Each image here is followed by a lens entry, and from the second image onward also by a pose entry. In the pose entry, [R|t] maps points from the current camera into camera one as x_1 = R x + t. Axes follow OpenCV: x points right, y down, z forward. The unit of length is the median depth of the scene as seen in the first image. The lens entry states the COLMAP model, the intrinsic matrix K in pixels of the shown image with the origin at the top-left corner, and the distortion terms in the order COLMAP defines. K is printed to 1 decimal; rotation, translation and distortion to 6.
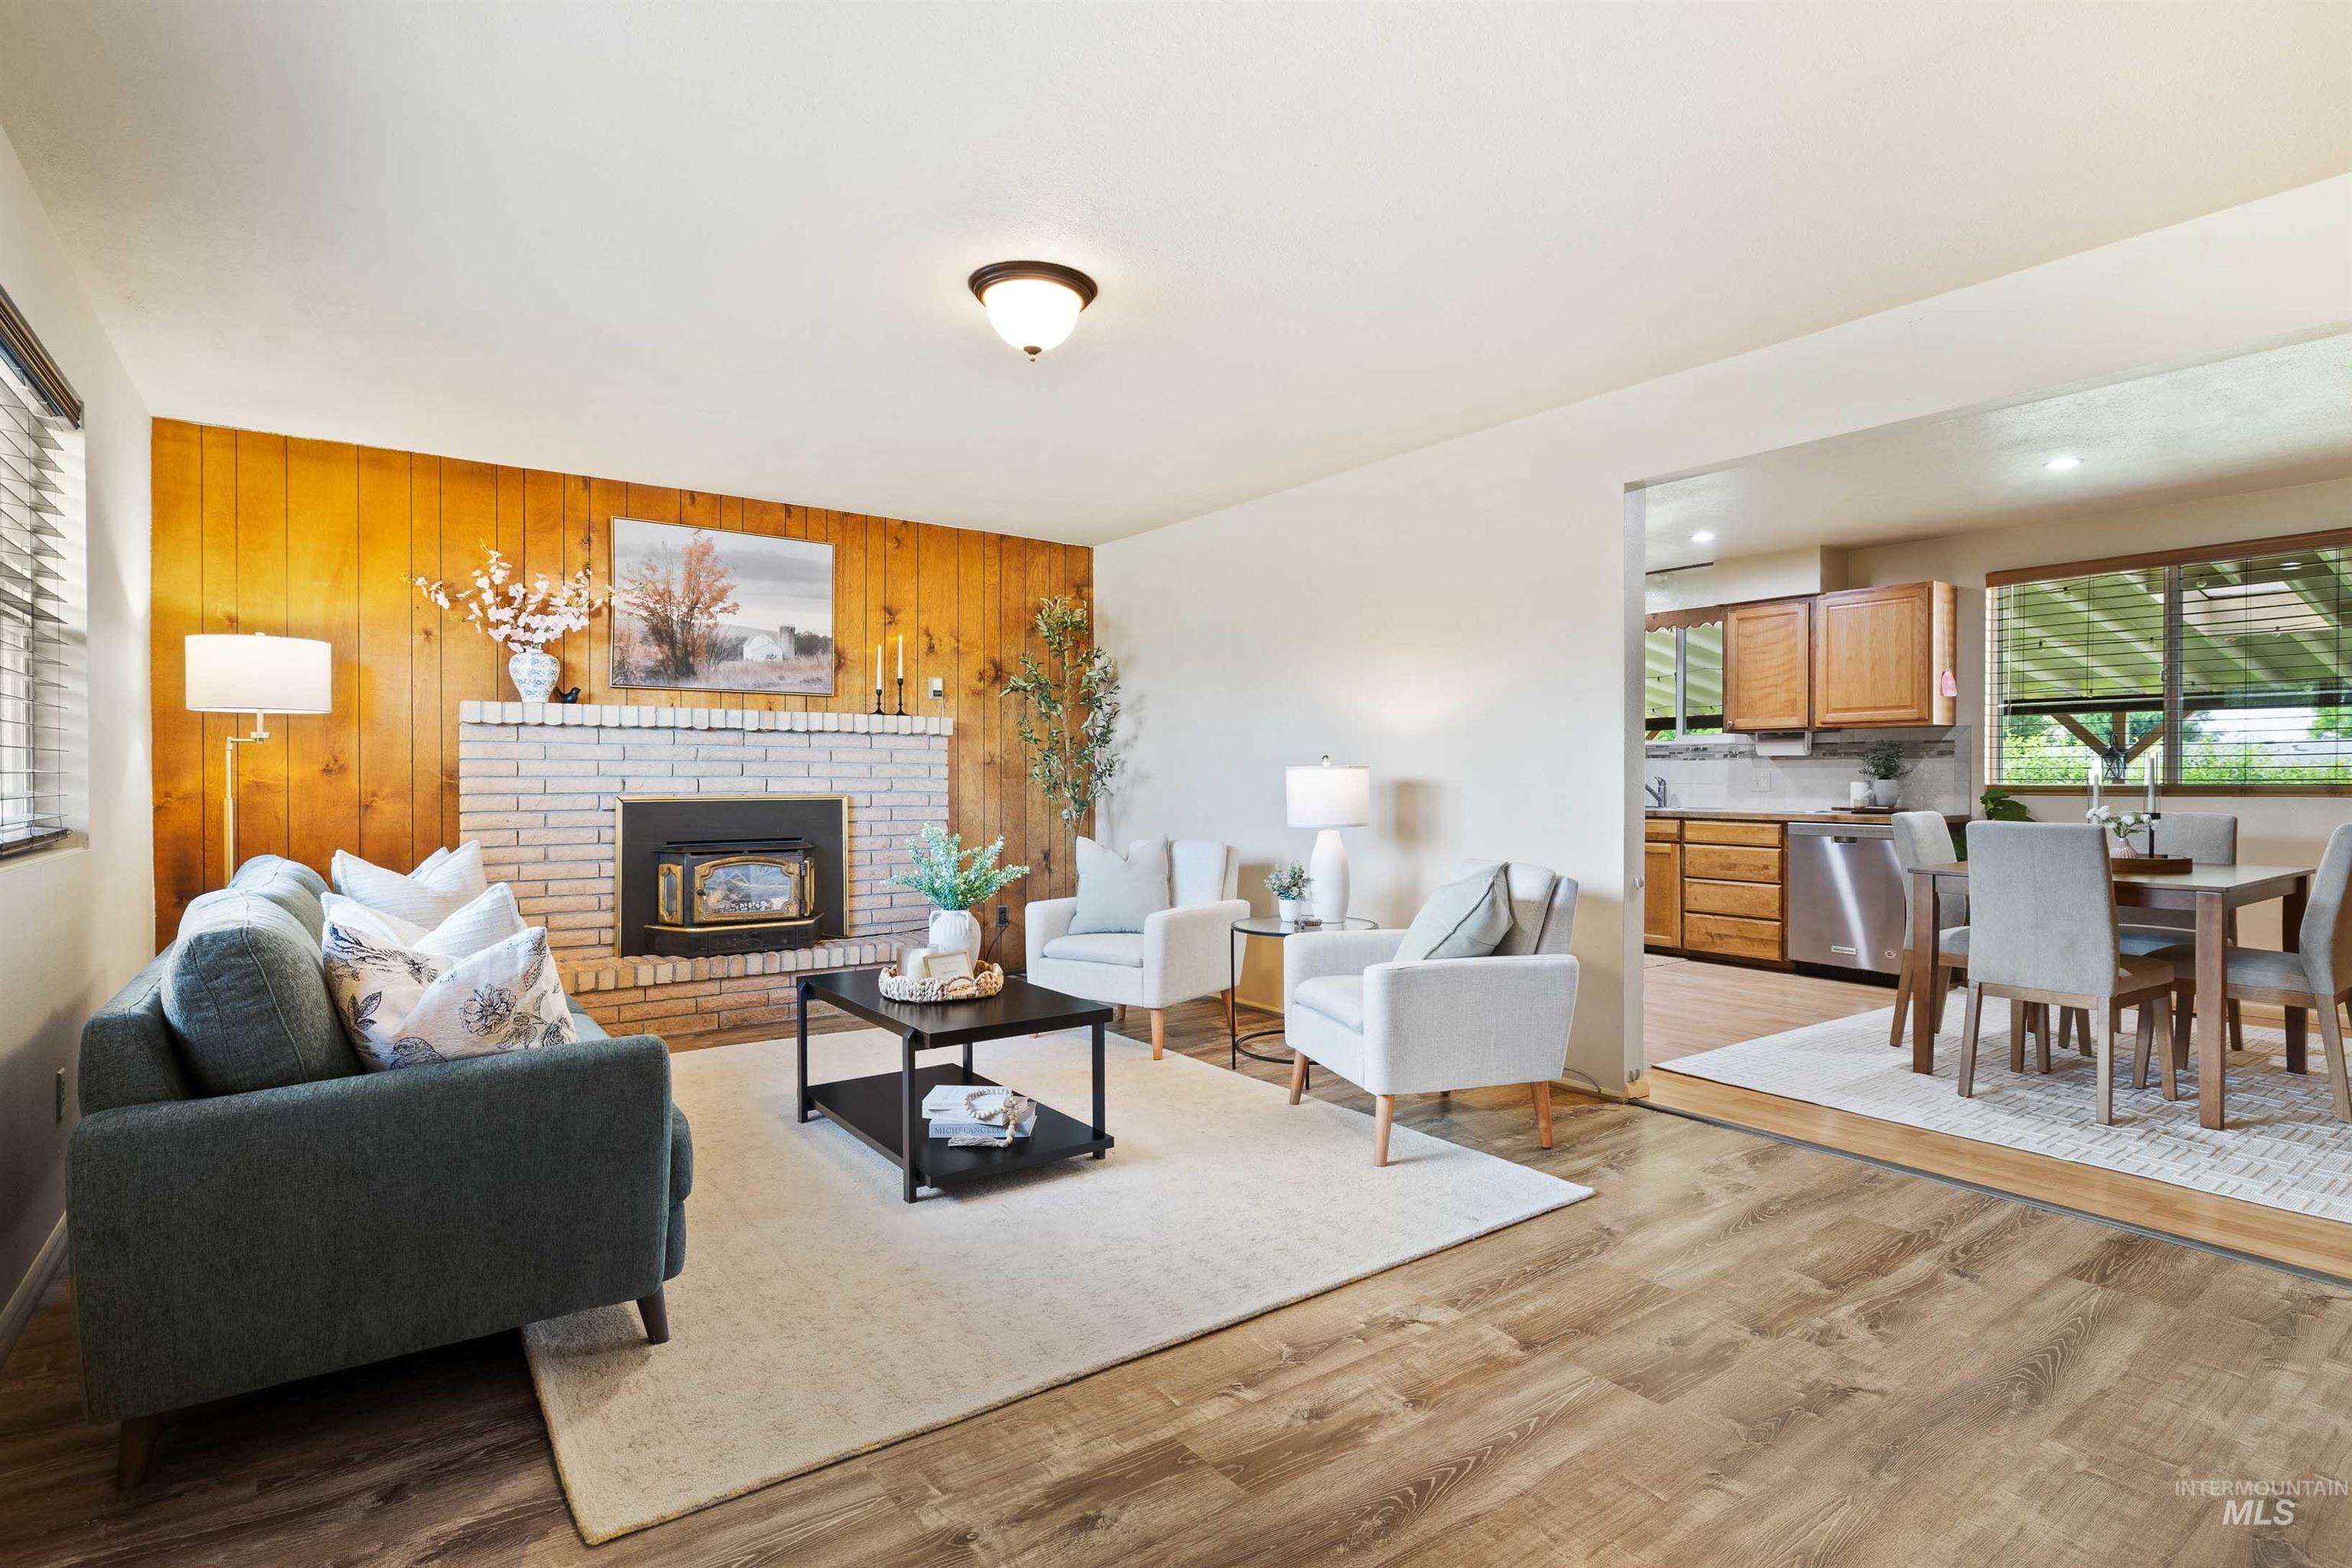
lens RADIAL K [[1153.5, 0, 1177.9], [0, 1153.5, 783.0], [0, 0, 1]] dist [-0.009326, 0.000347]
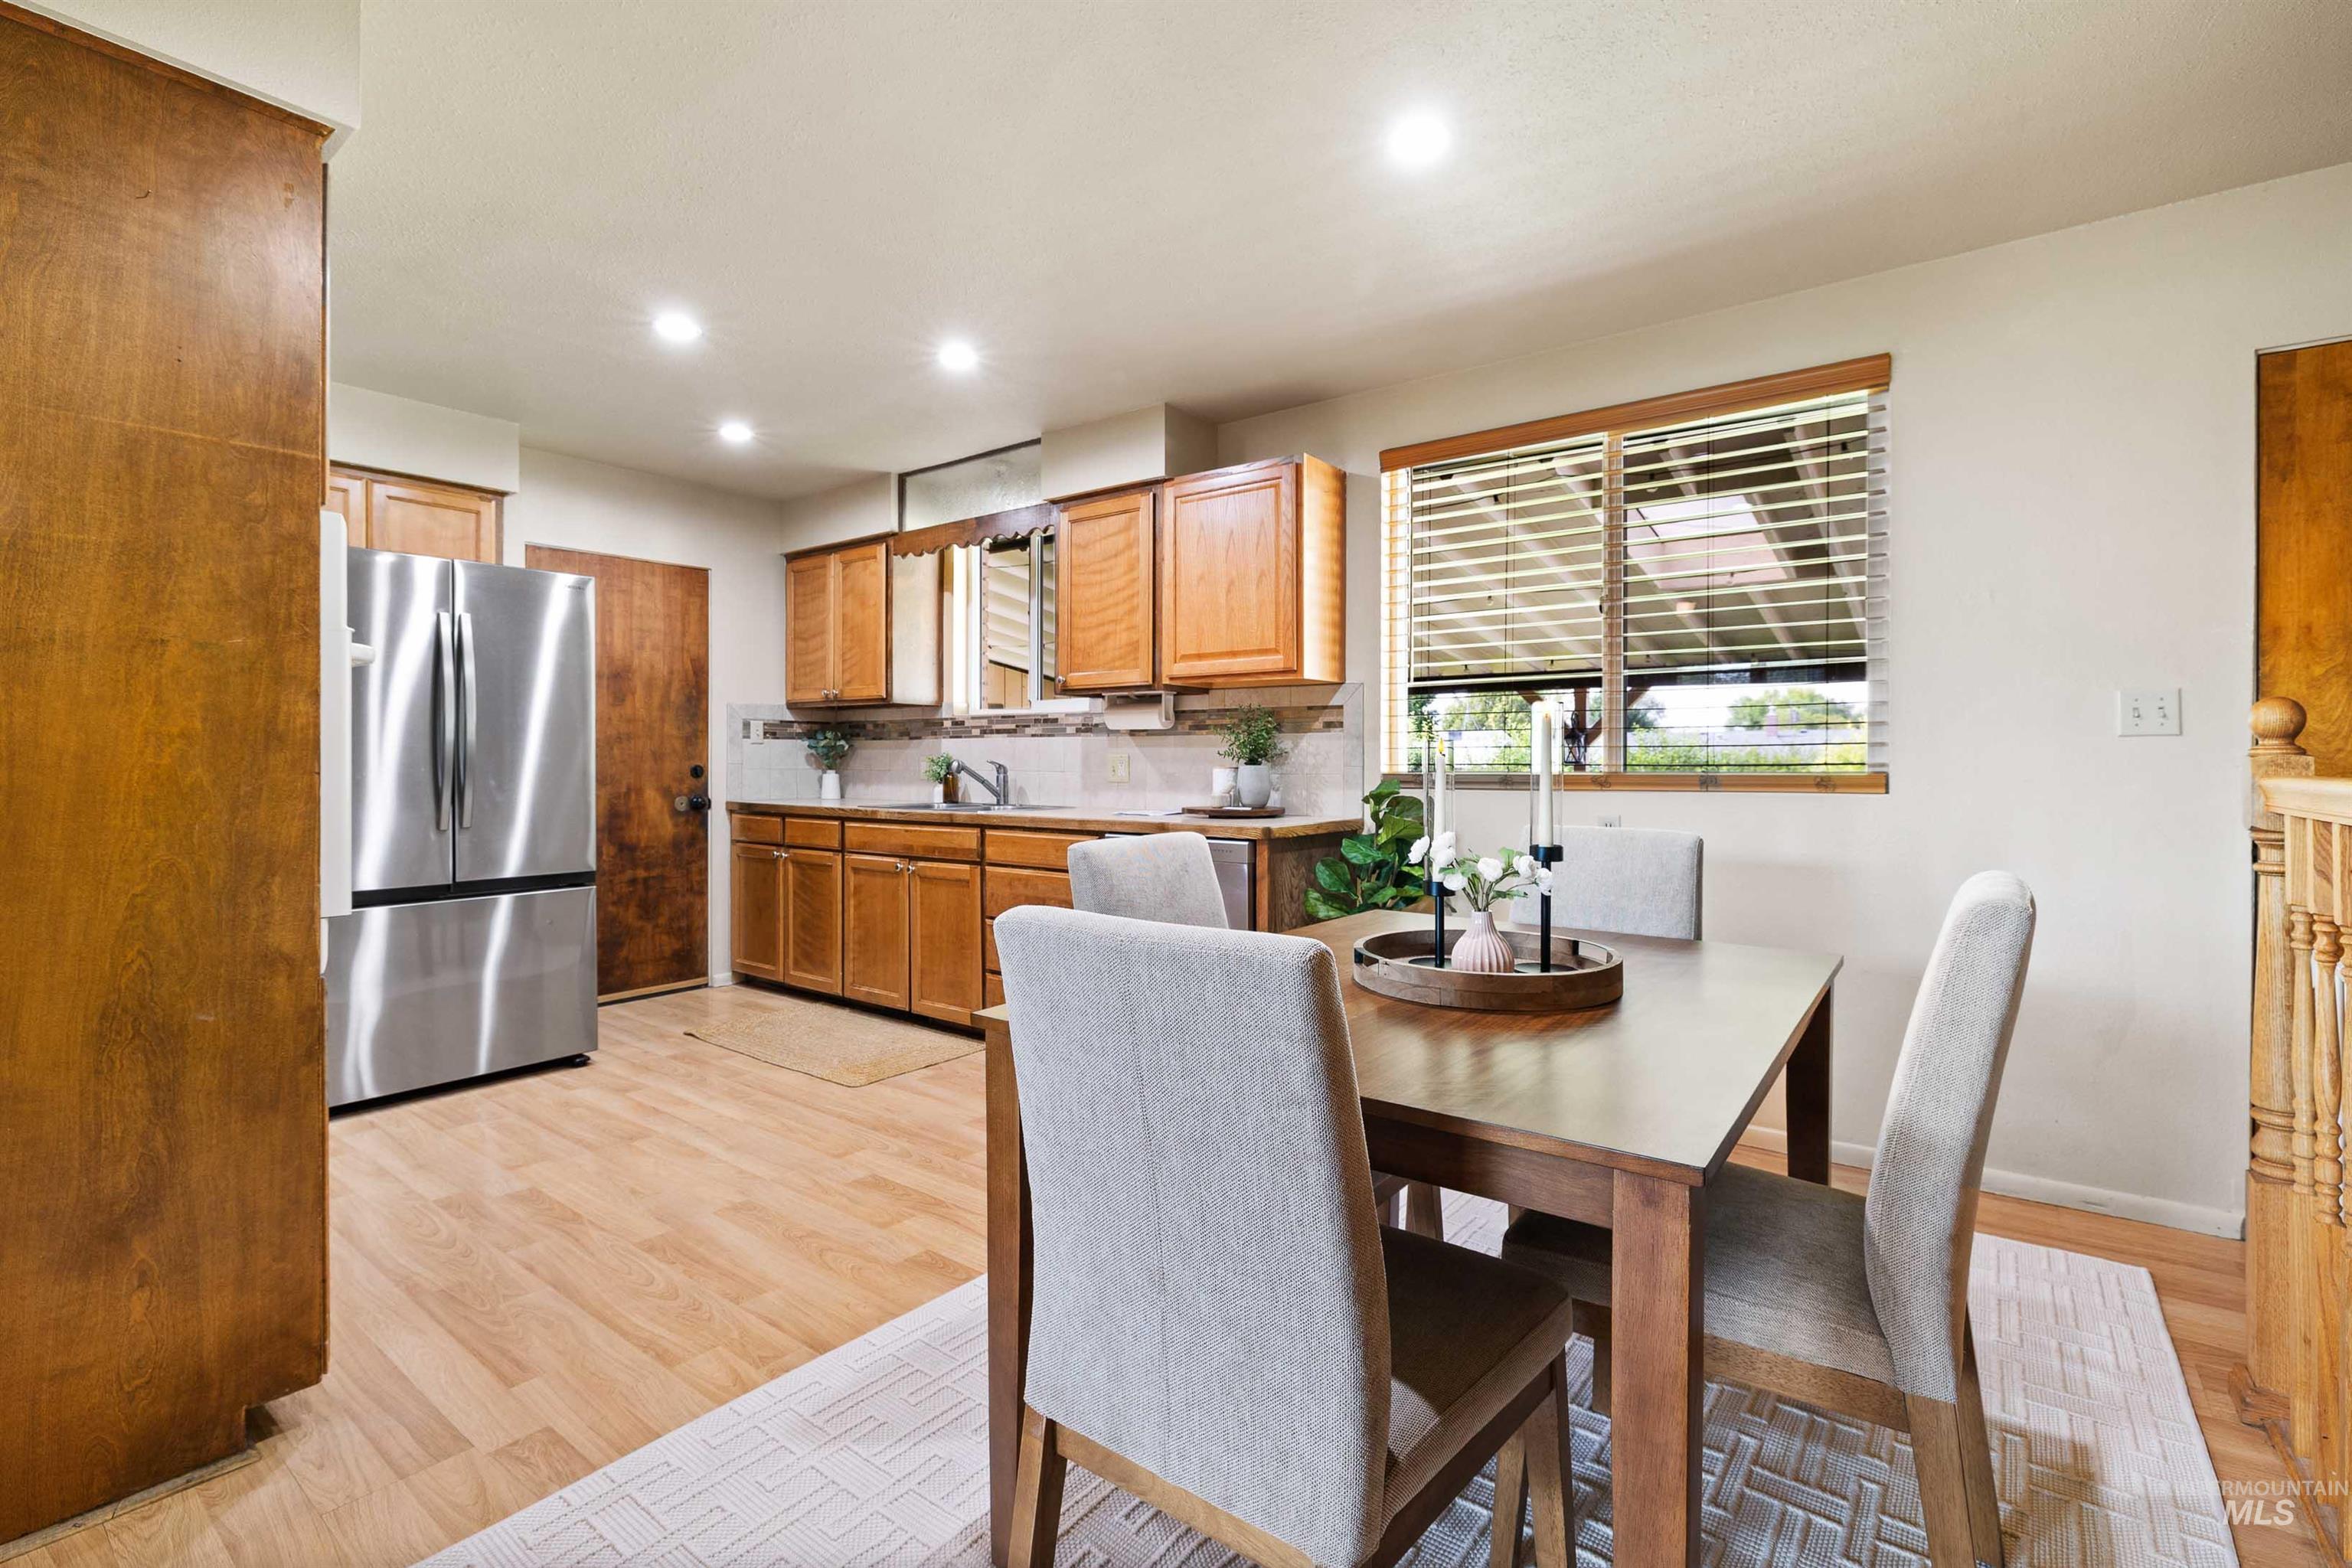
lens RADIAL K [[1072.4, 0, 1183.5], [0, 1072.4, 764.8], [0, 0, 1]] dist [-0.005888, 0.000228]
pose [[0.951999, -0.001711, 0.306097, 0.376379], [0.002252, 0.999996, -0.001417, -0.002134], [-0.306093, 0.002038, 0.951999, 0.414939]]
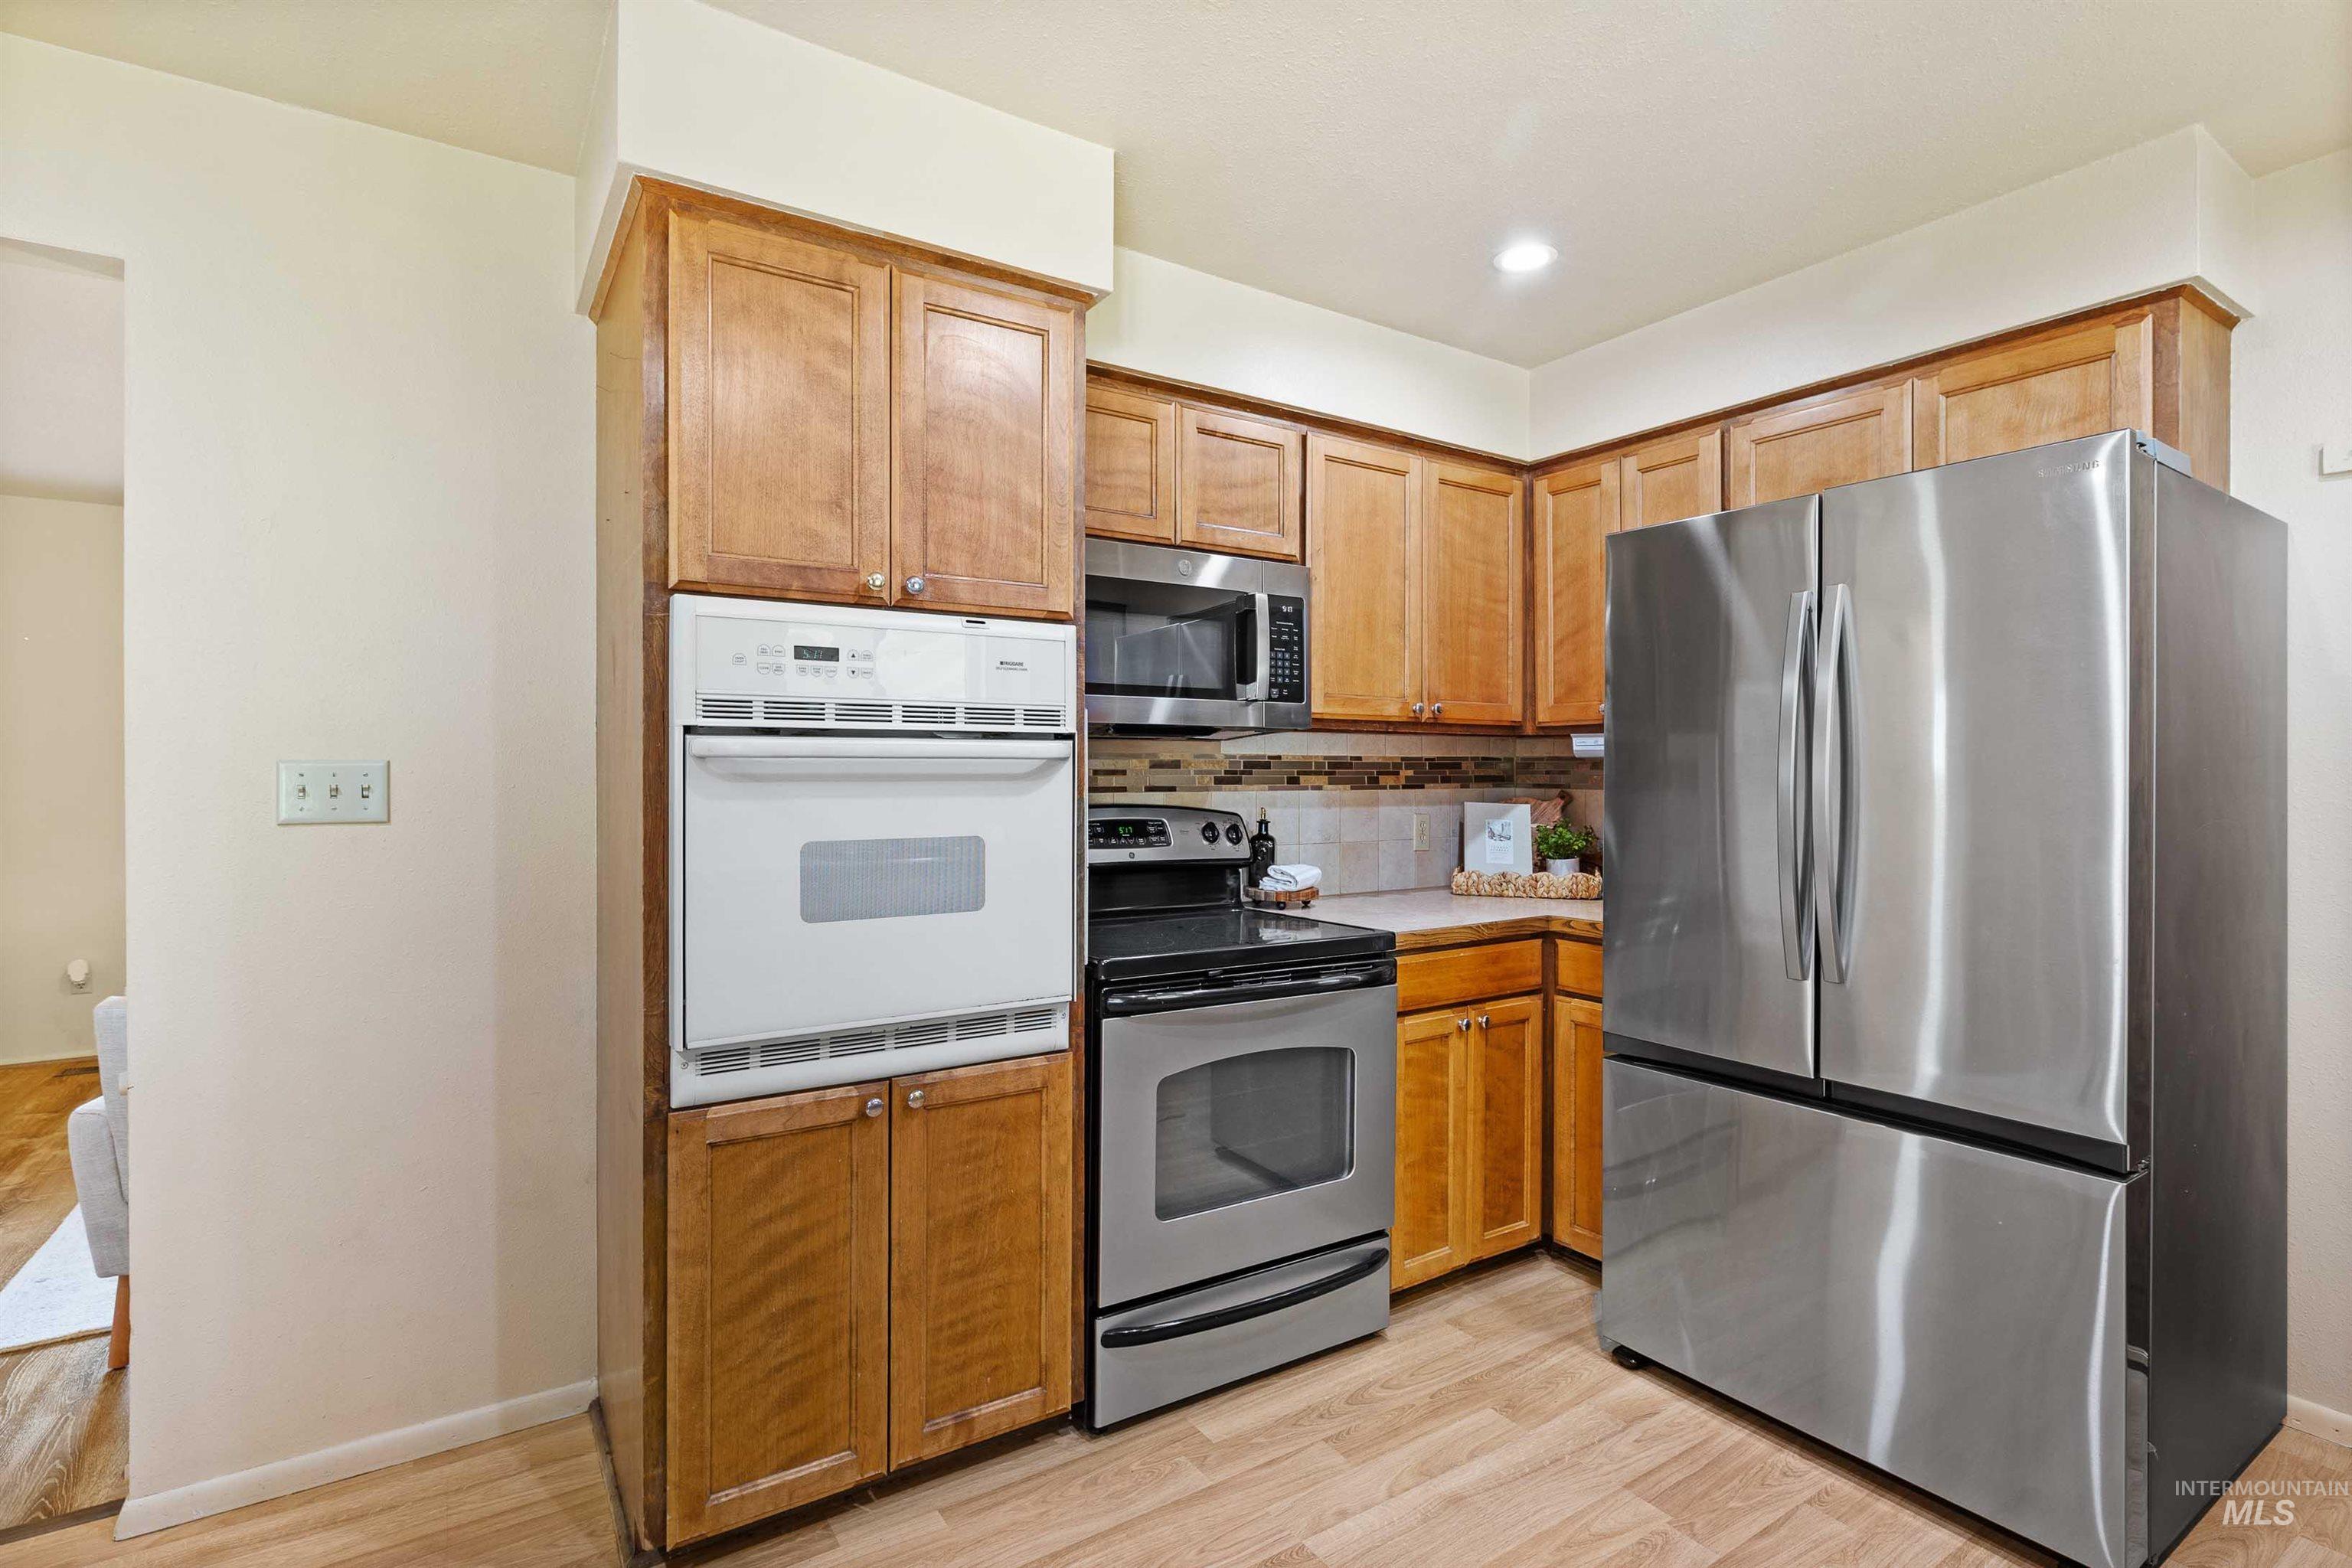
lens RADIAL K [[1153.5, 0, 1189.7], [0, 1153.5, 765.2], [0, 0, 1]] dist [-0.009326, 0.000347]
pose [[-0.015204, 0.004651, -0.999874, 0.509015], [-0.009792, 0.999941, 0.004800, -0.030116], [0.999836, 0.009863, -0.015158, 0.858752]]
